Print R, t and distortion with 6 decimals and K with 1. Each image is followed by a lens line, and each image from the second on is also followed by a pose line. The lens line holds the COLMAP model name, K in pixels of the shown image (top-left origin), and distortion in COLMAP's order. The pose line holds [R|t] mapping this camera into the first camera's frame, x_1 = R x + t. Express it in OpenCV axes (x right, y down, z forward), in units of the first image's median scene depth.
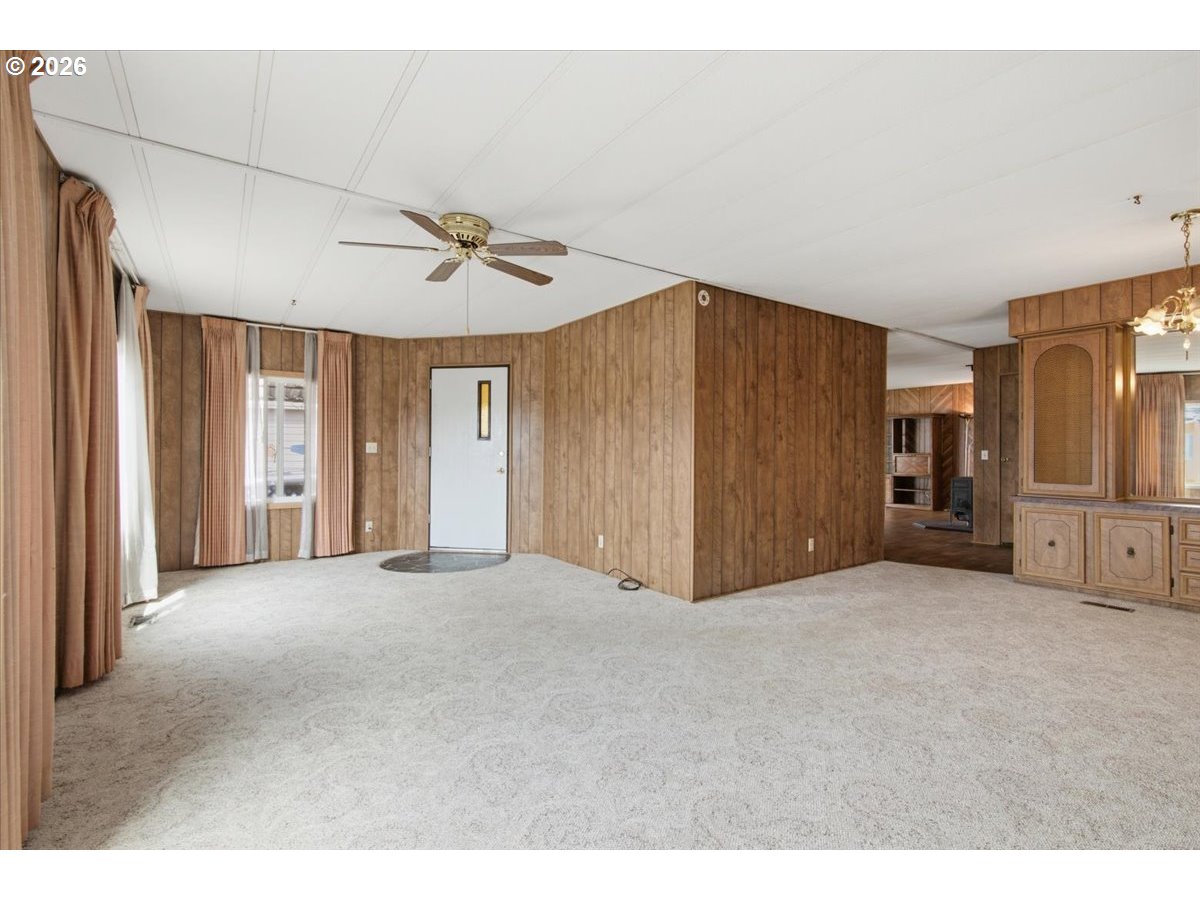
lens RADIAL K [[561.2, 0, 600.0], [0, 561.2, 450.0], [0, 0, 1]] dist [-0.003031, 0.000072]
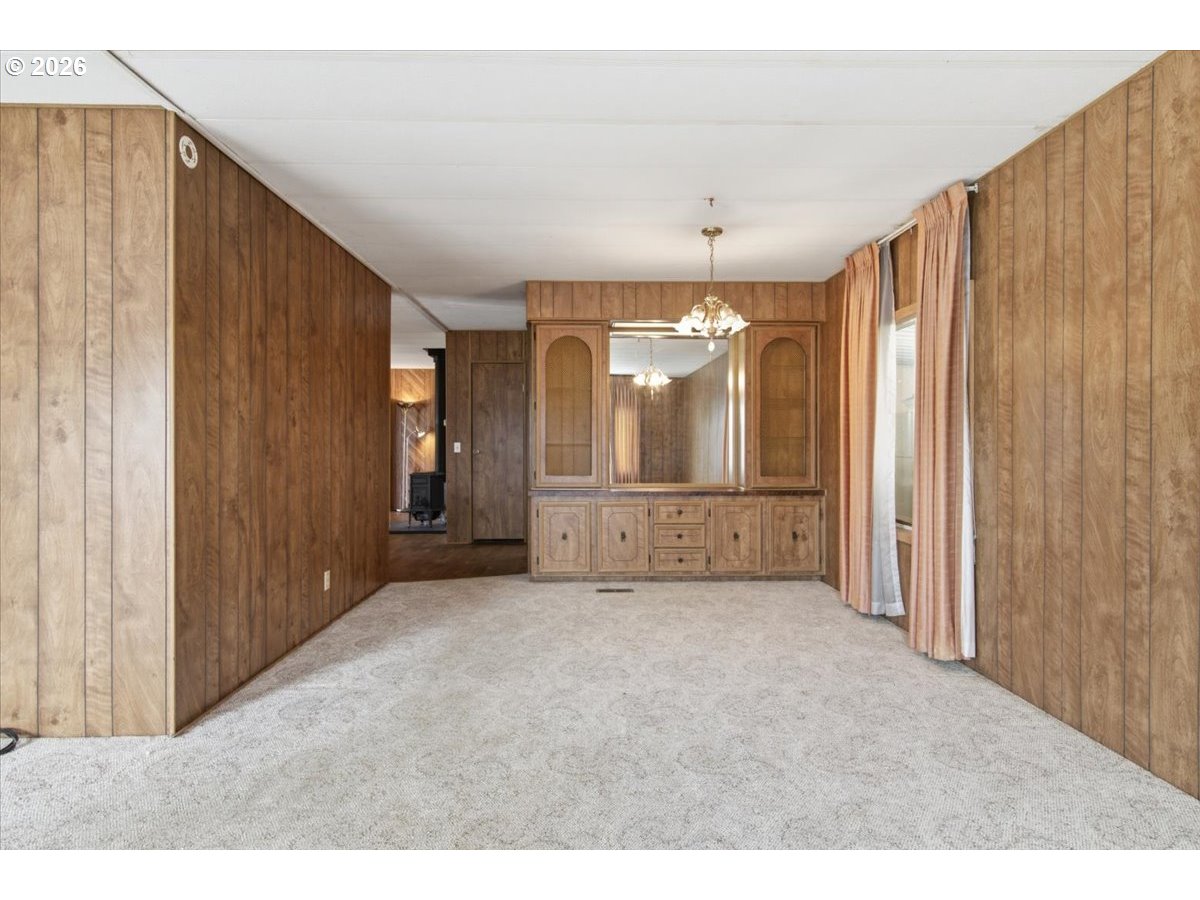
lens RADIAL K [[646.5, 0, 600.0], [0, 646.5, 450.0], [0, 0, 1]] dist [-0.001387, 0.000096]
pose [[0.547367, -0.009361, 0.836841, -0.109085], [0.000209, 0.999939, 0.011049, 0.002133], [-0.836893, -0.005872, 0.547335, 0.328464]]
